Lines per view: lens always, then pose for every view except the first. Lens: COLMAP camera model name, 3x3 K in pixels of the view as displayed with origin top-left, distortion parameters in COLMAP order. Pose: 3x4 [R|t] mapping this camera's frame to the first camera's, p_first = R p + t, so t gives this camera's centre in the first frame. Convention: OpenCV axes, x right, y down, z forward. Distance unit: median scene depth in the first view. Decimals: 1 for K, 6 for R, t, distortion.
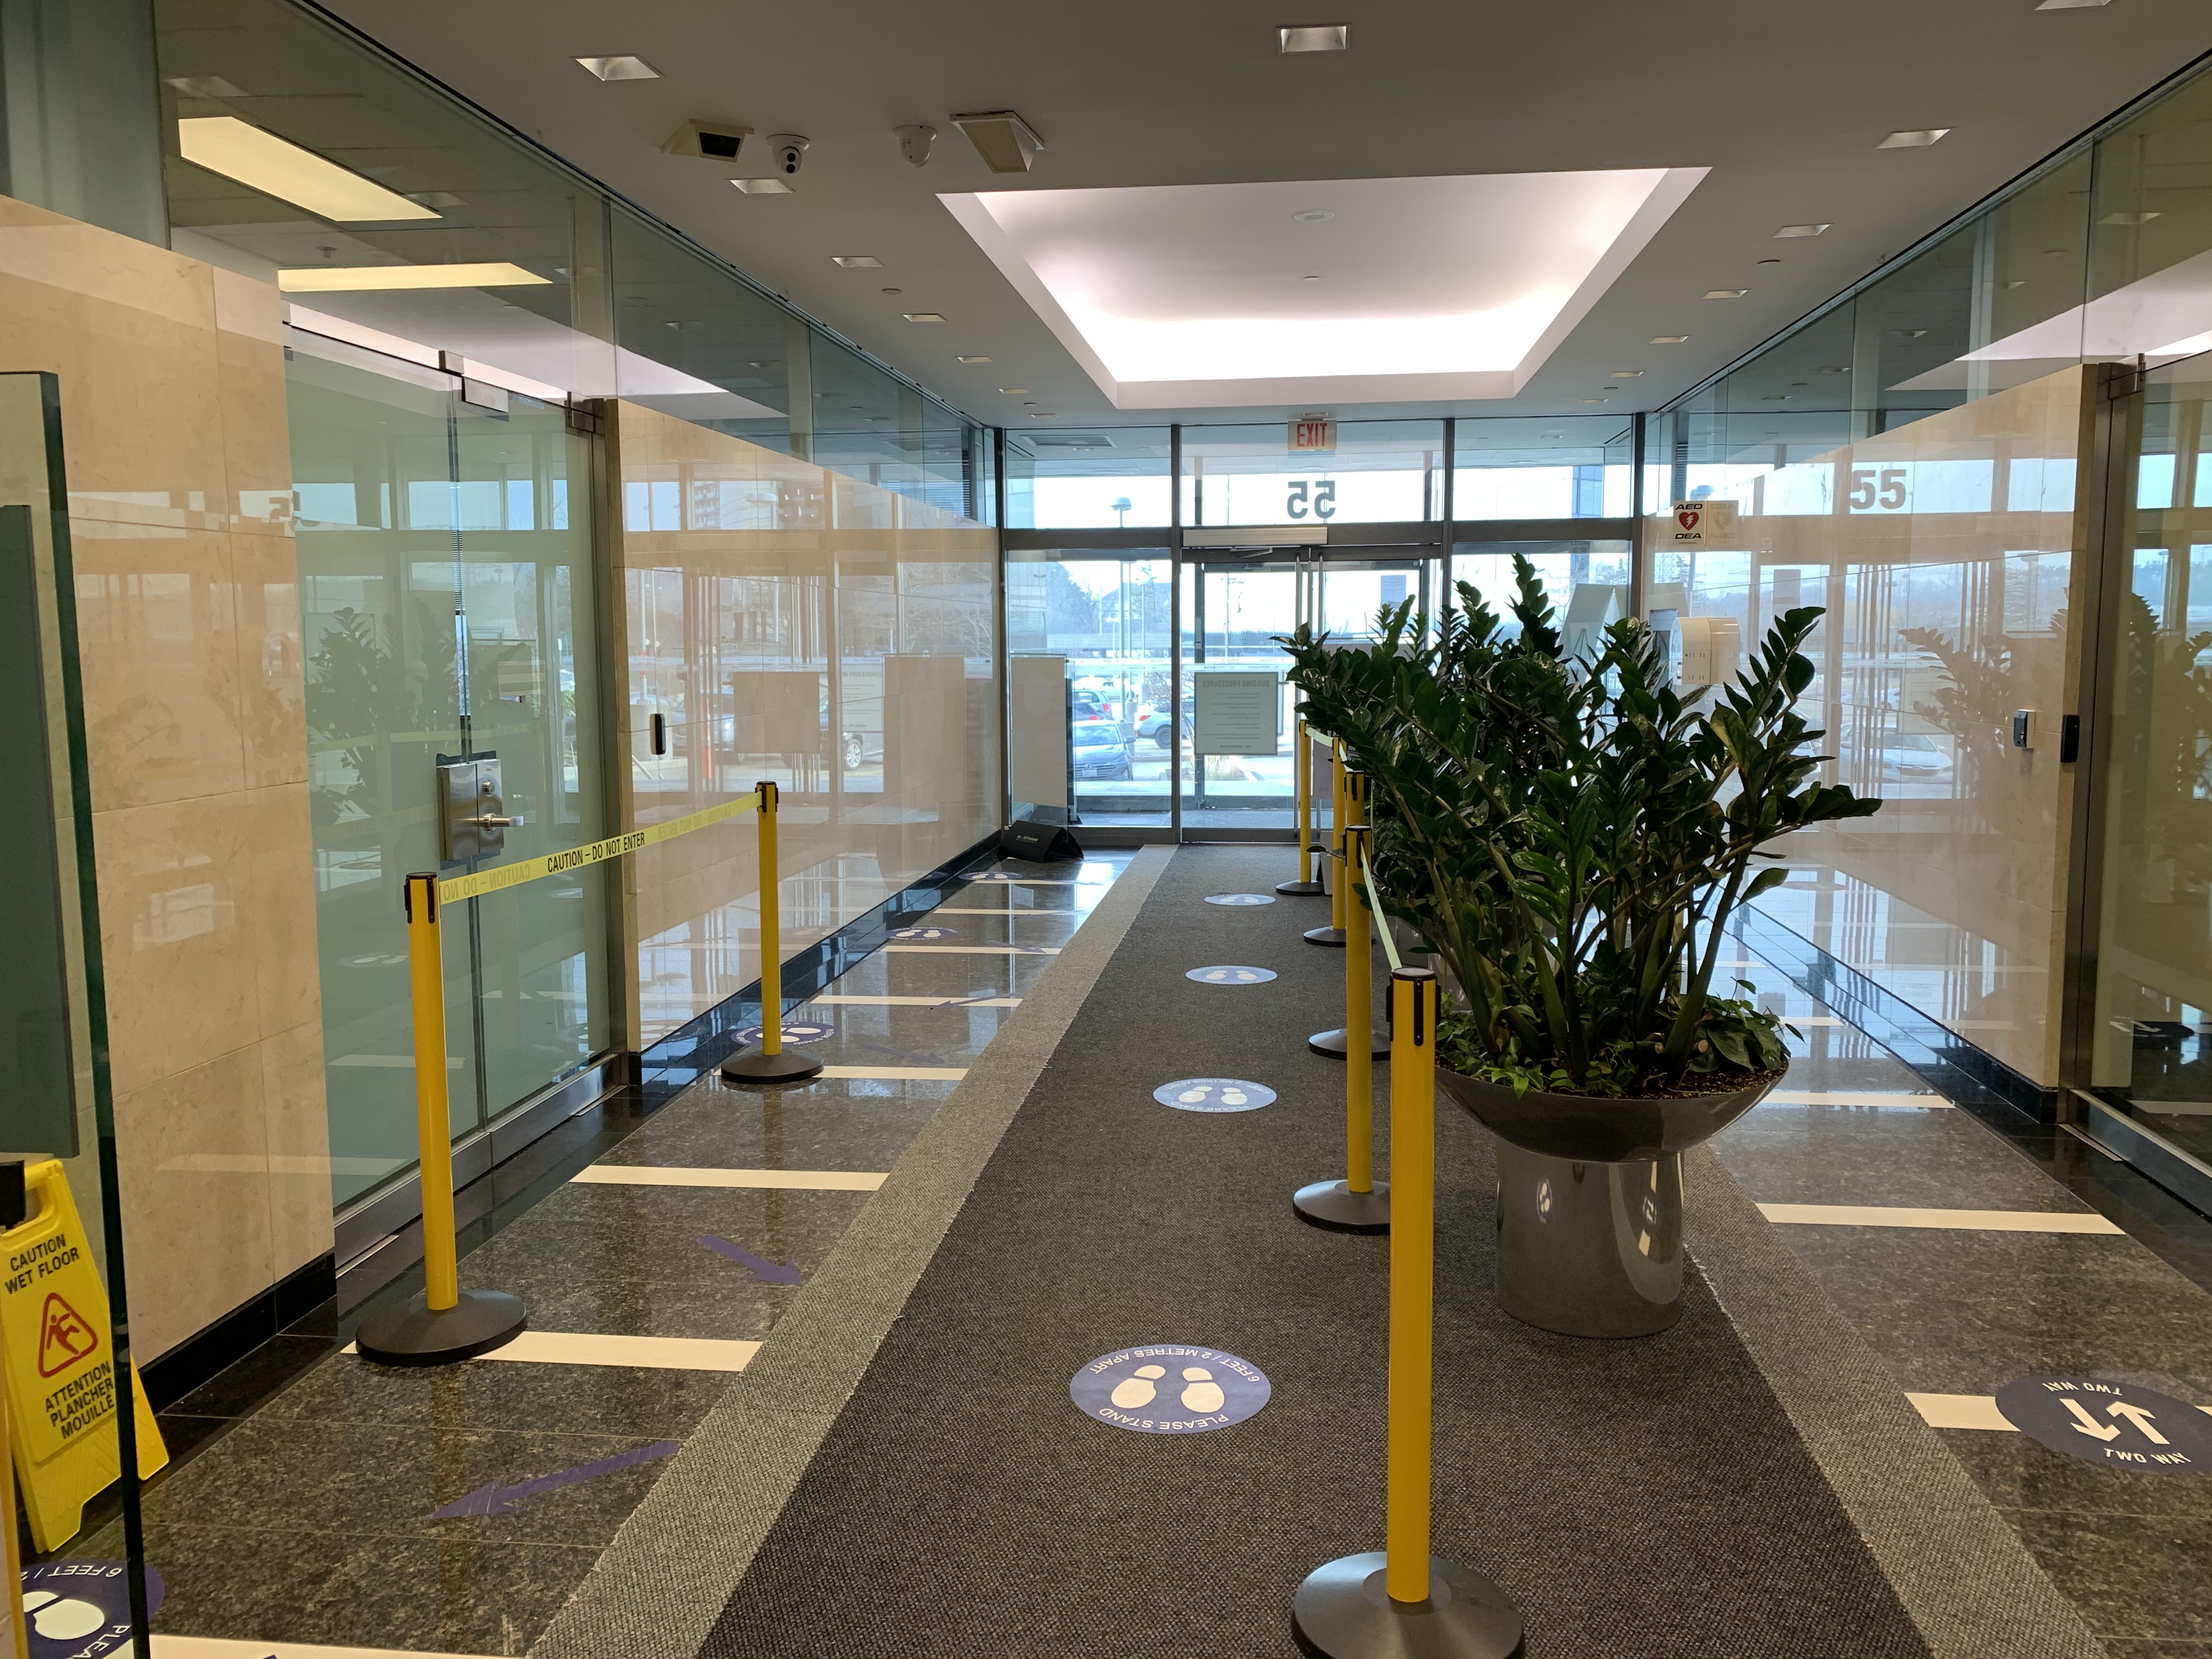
lens RADIAL K [[1670.7, 0, 1130.0], [0, 1670.7, 838.6], [0, 0, 1]] dist [-0.002602, -0.006920]
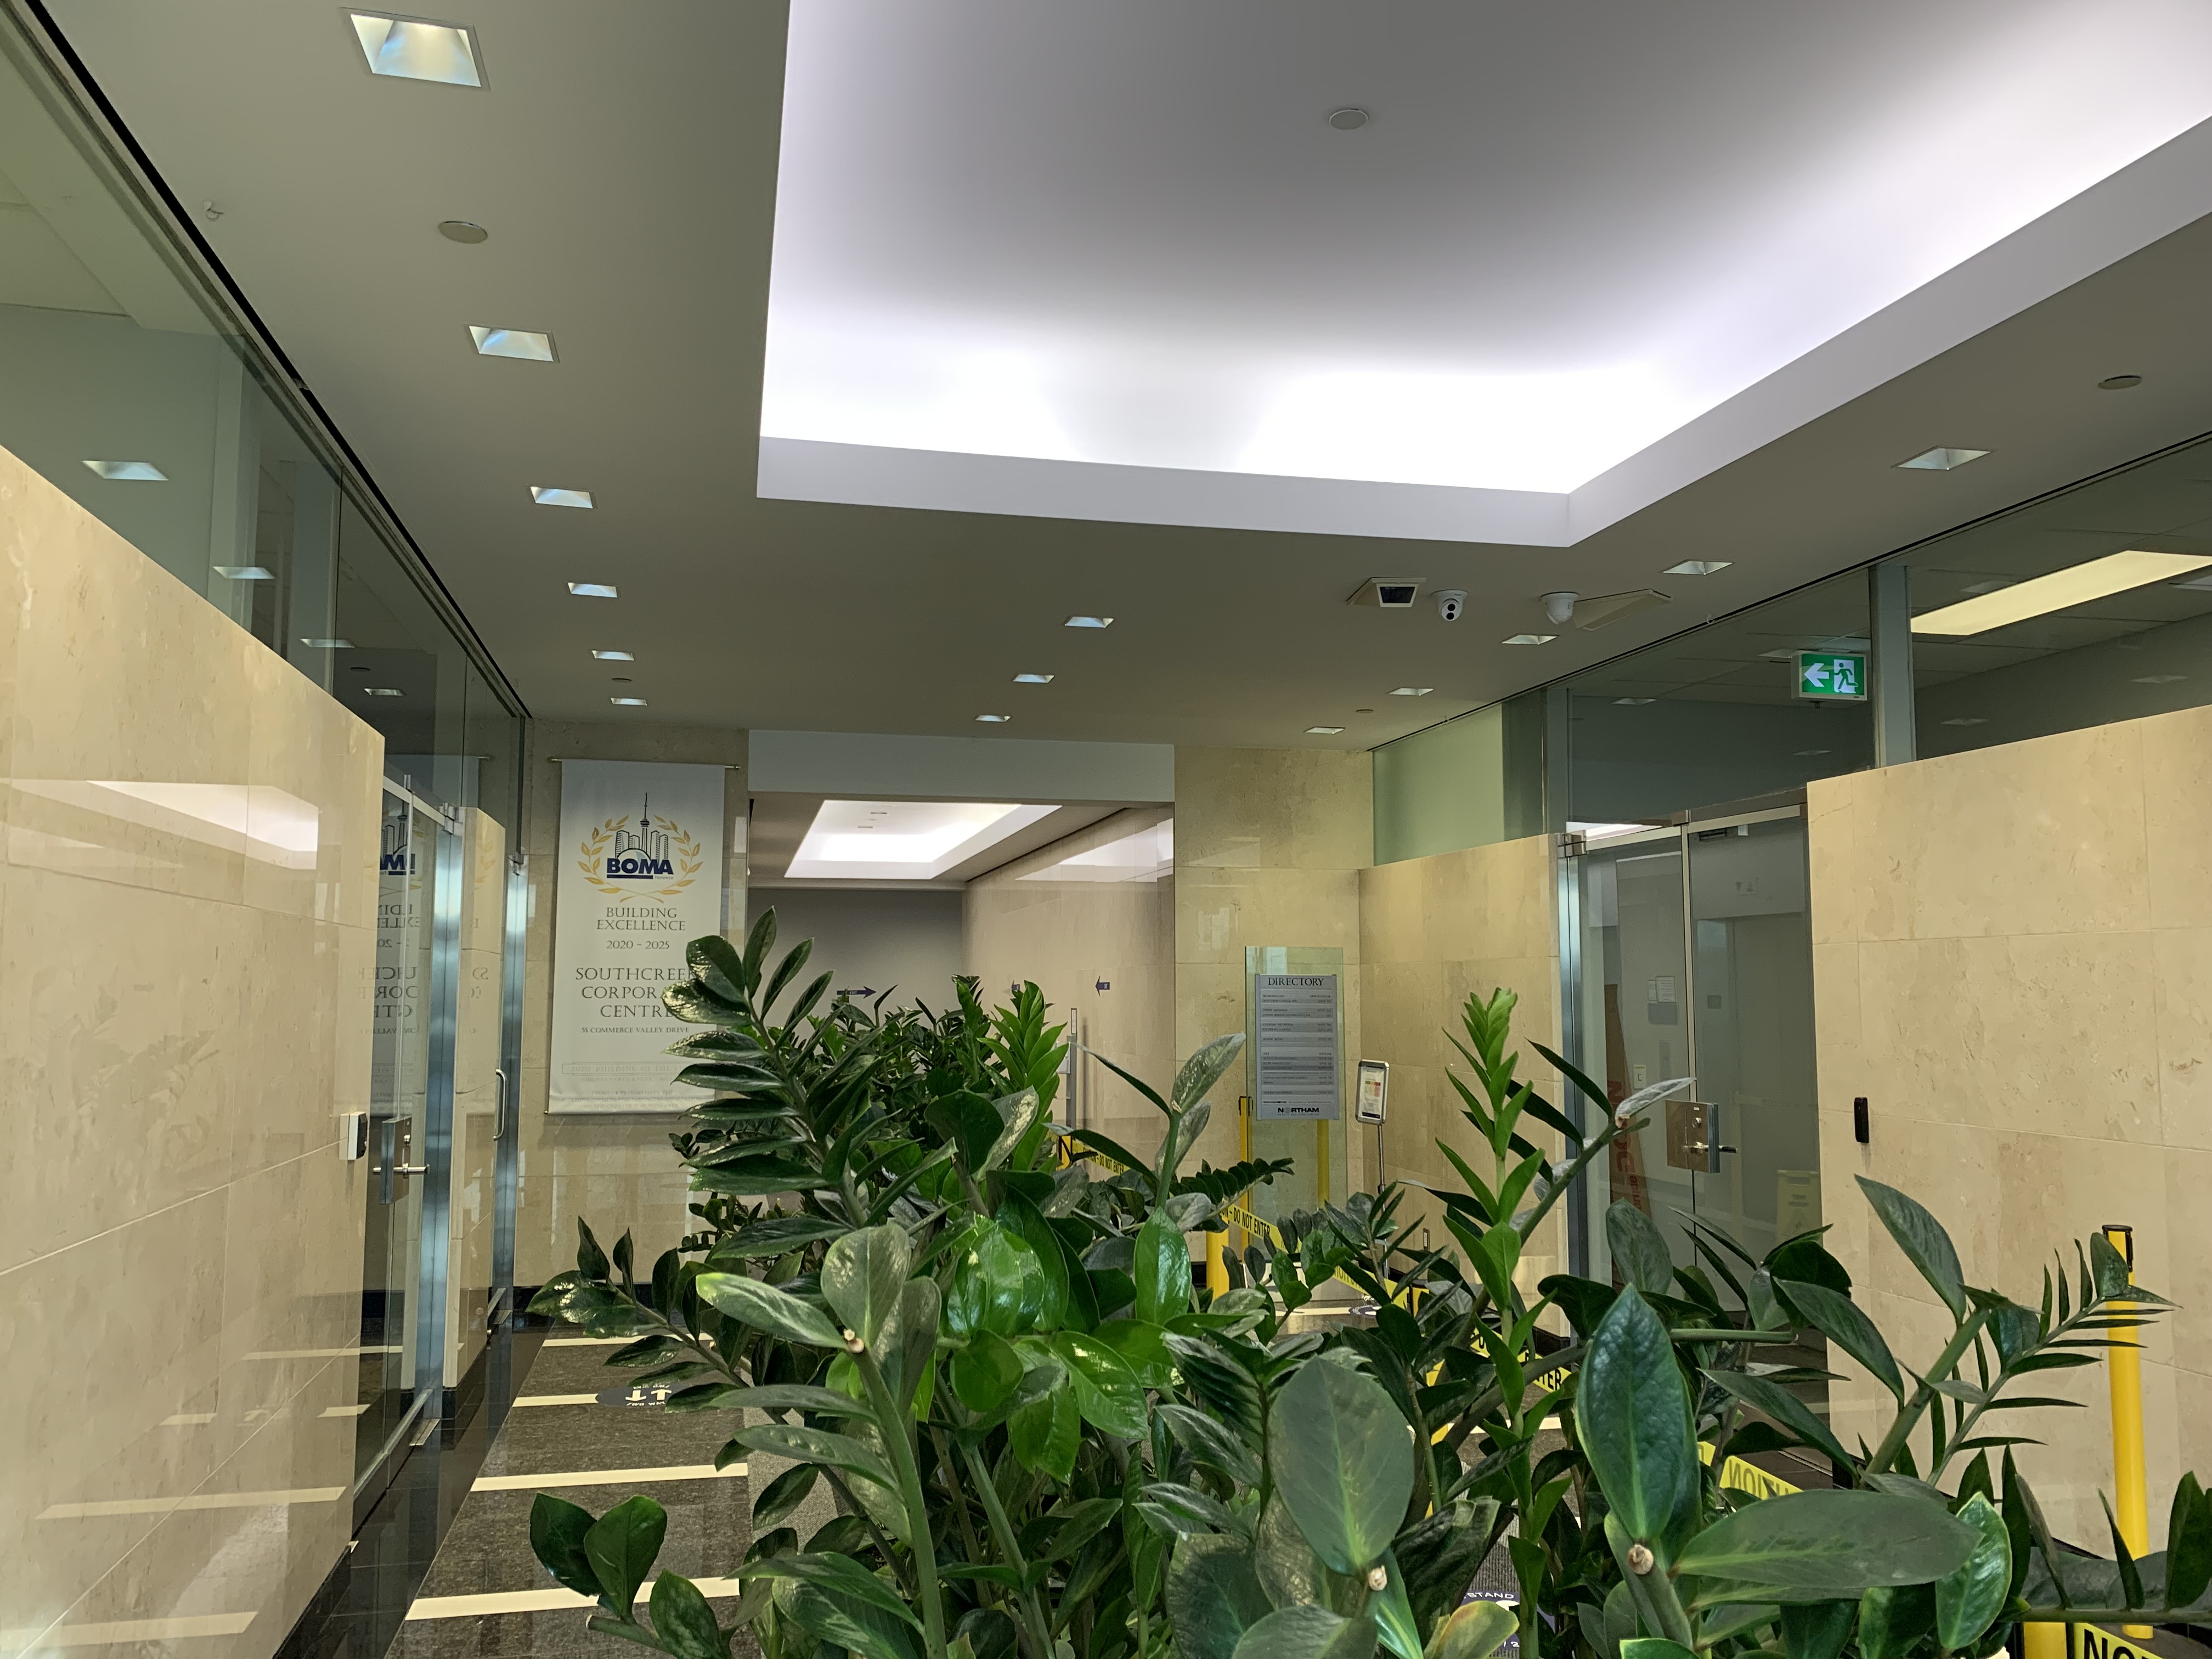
lens RADIAL K [[1672.2, 0, 1125.0], [0, 1672.2, 825.6], [0, 0, 1]] dist [0.006378, -0.018791]
pose [[-0.942913, -0.030245, -0.331663, 0.475824], [-0.037608, 0.999168, 0.015804, -0.257414], [0.330909, 0.027375, -0.943266, 1.989833]]
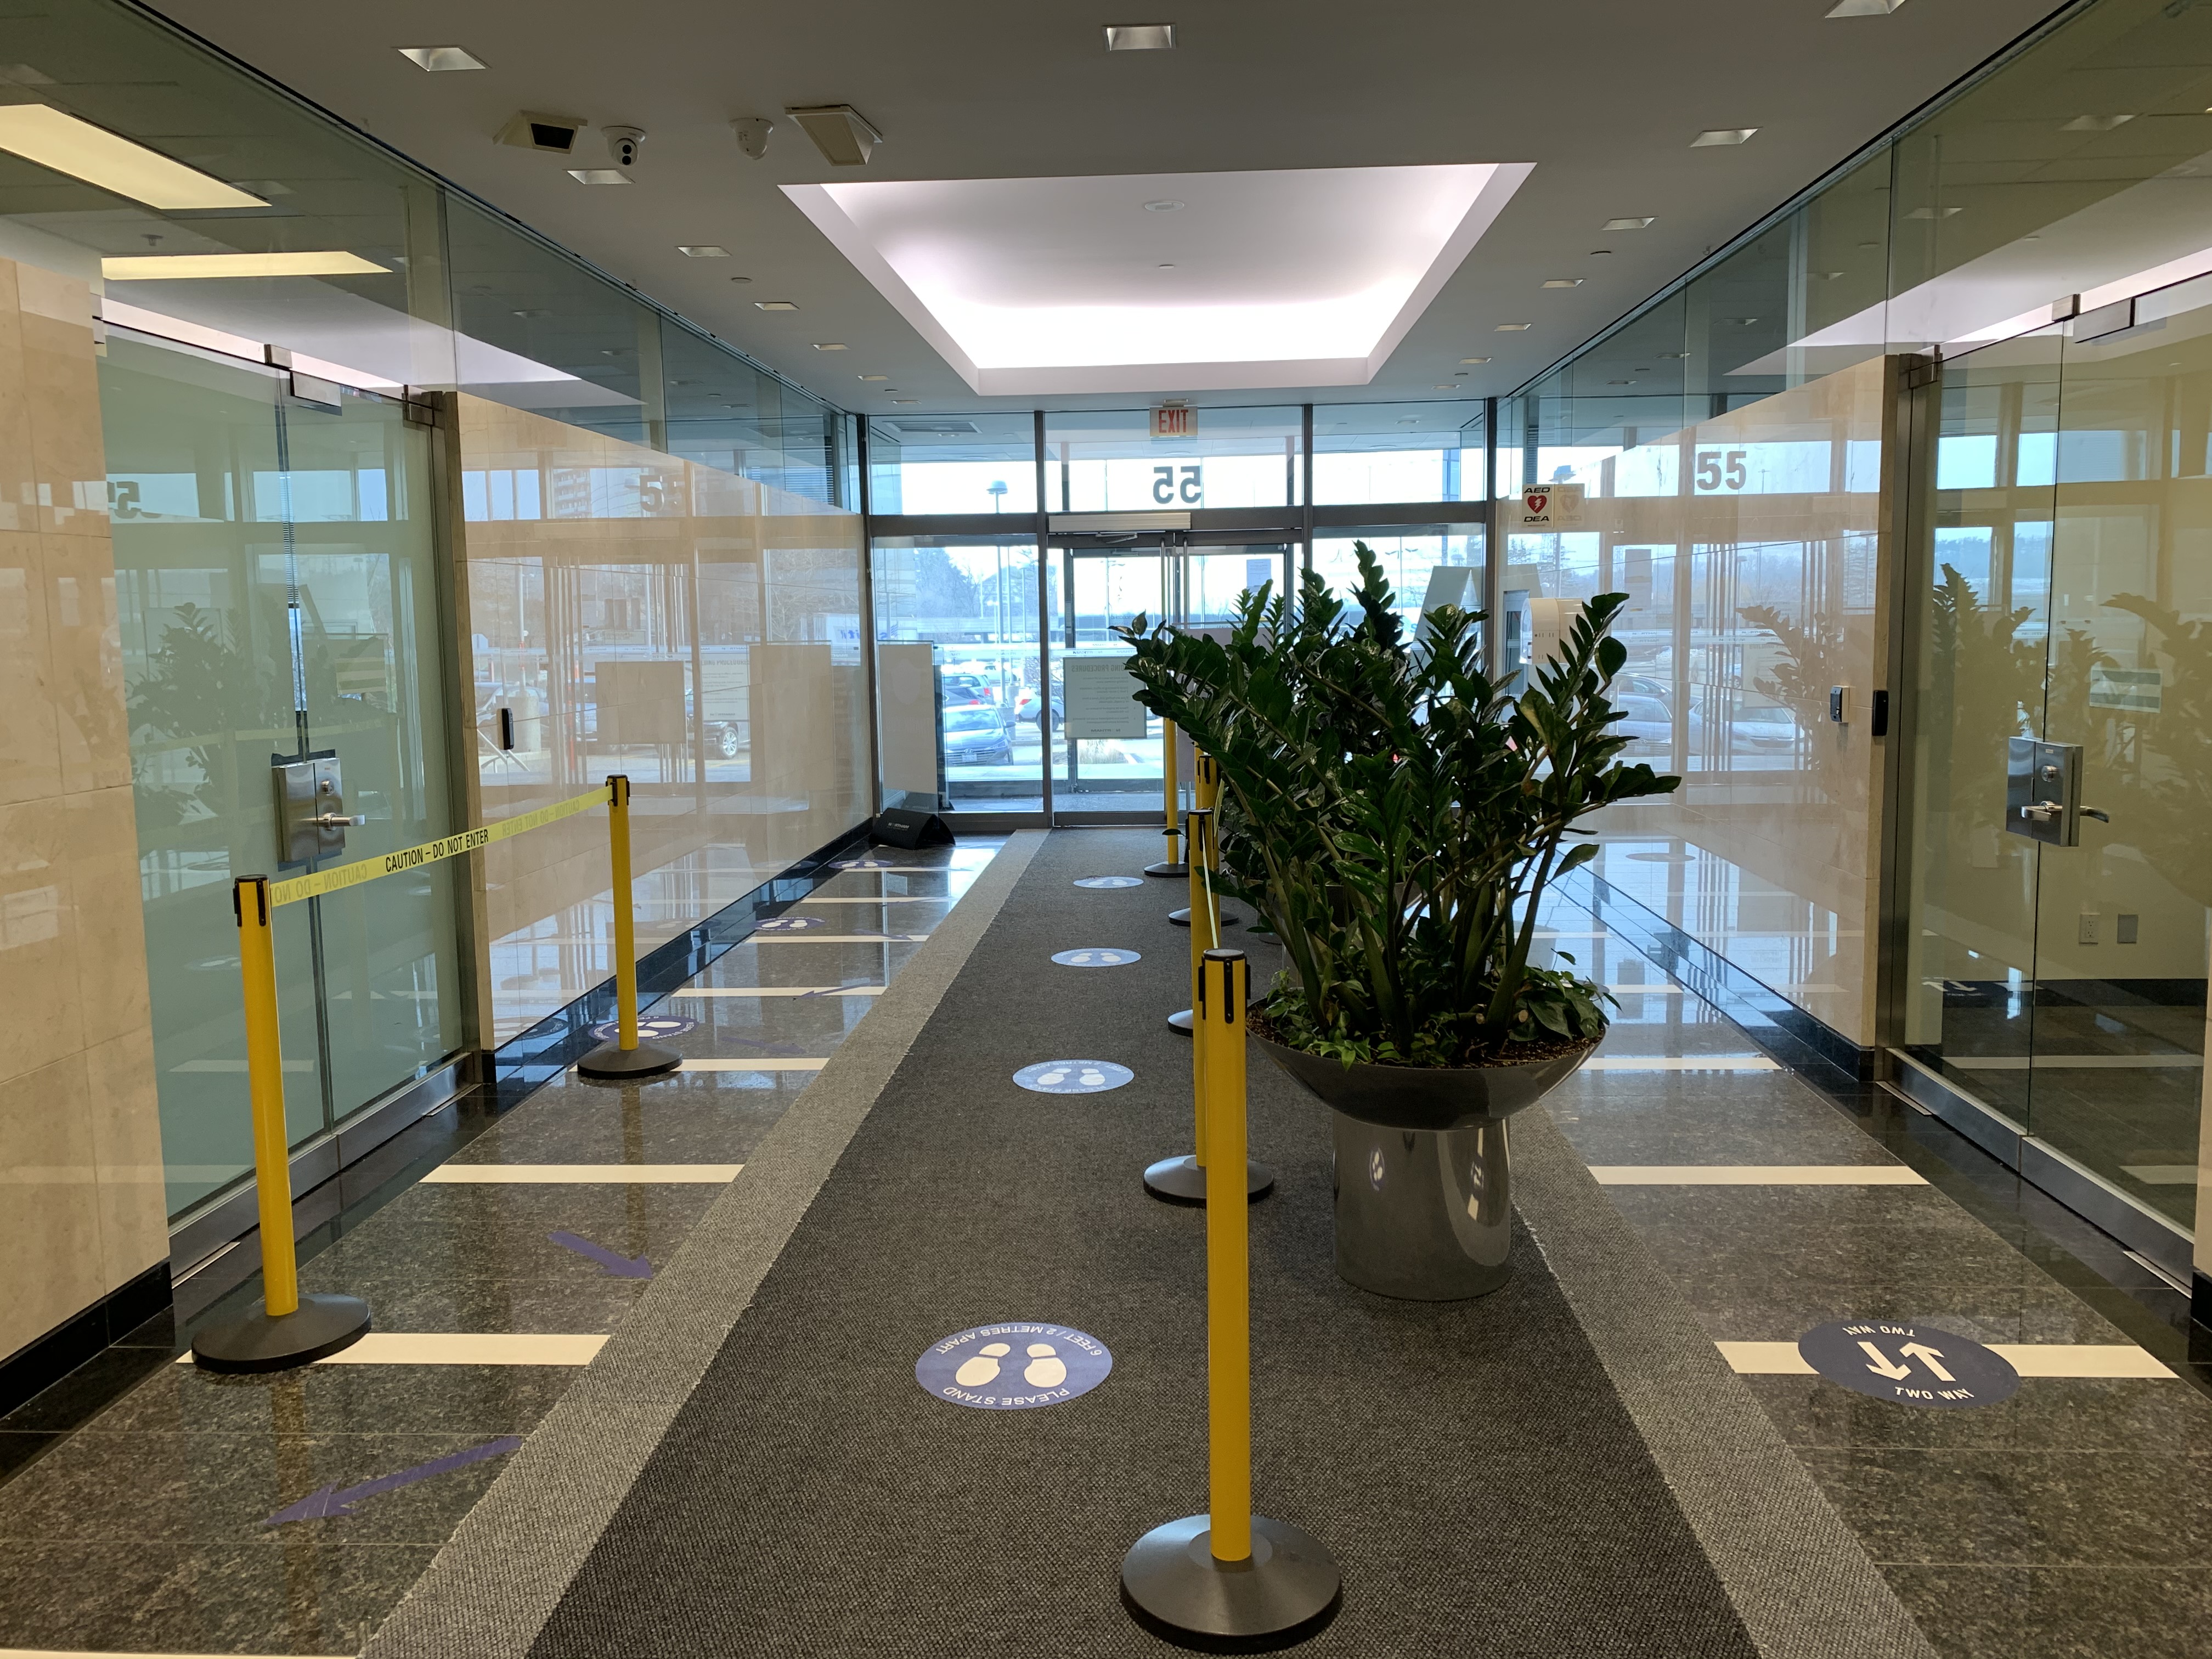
lens RADIAL K [[1672.2, 0, 1125.0], [0, 1672.2, 825.6], [0, 0, 1]] dist [0.006378, -0.018791]
pose [[0.997846, -0.019259, 0.062701, 0.024138], [0.019087, 0.999812, 0.003341, -0.001855], [-0.062754, -0.002137, 0.998027, -0.017241]]
